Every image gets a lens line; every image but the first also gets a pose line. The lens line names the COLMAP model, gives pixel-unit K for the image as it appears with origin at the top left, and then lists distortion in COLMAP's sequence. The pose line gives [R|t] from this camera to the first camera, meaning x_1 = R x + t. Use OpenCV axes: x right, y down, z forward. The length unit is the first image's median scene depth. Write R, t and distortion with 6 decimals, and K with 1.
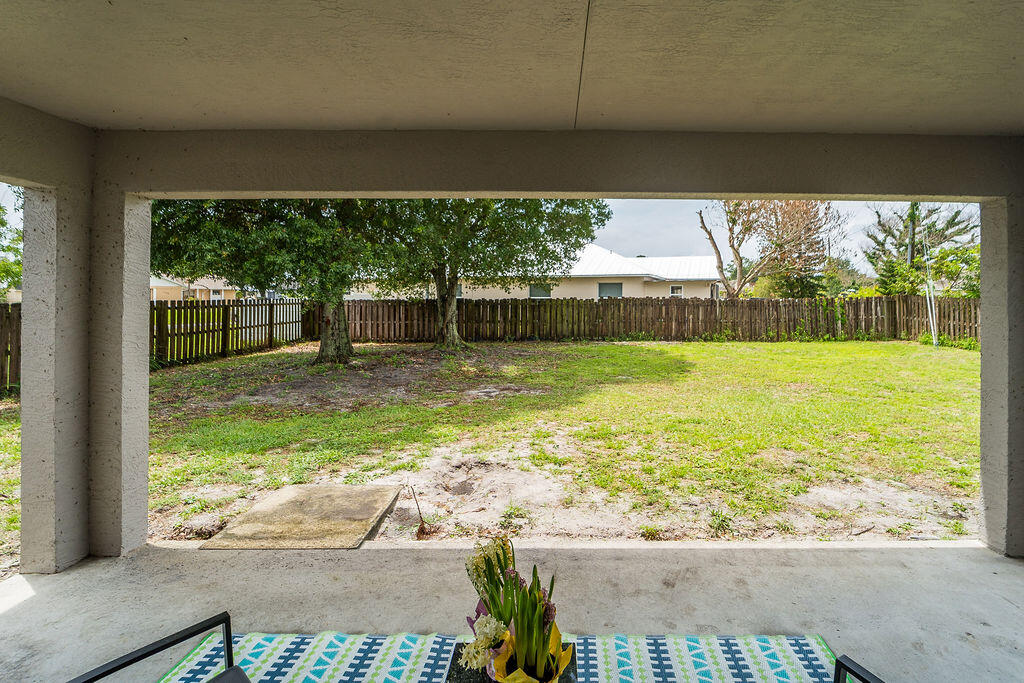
lens RADIAL K [[505.8, 0, 539.7], [0, 505.8, 292.7], [0, 0, 1]] dist [-0.004492, -0.000431]
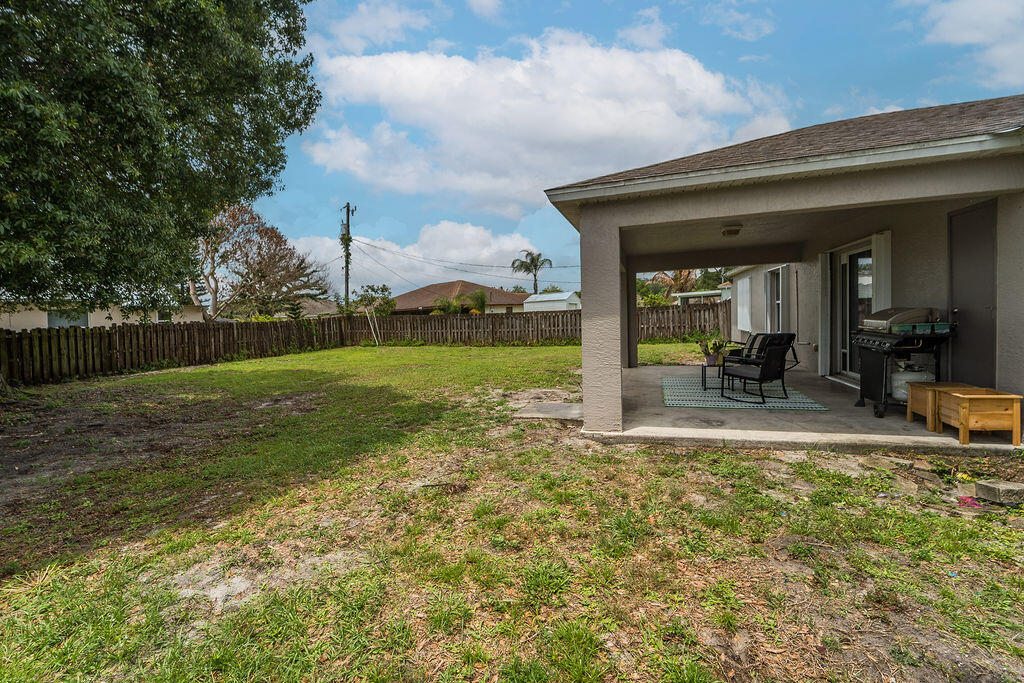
lens RADIAL K [[466.8, 0, 512.0], [0, 466.8, 341.5], [0, 0, 1]] dist [-0.016021, -0.000261]
pose [[0.282789, -0.064876, 0.956986, -0.438265], [0.032446, 0.997786, 0.058054, 0.015230], [-0.958633, 0.014634, 0.284268, 0.138847]]
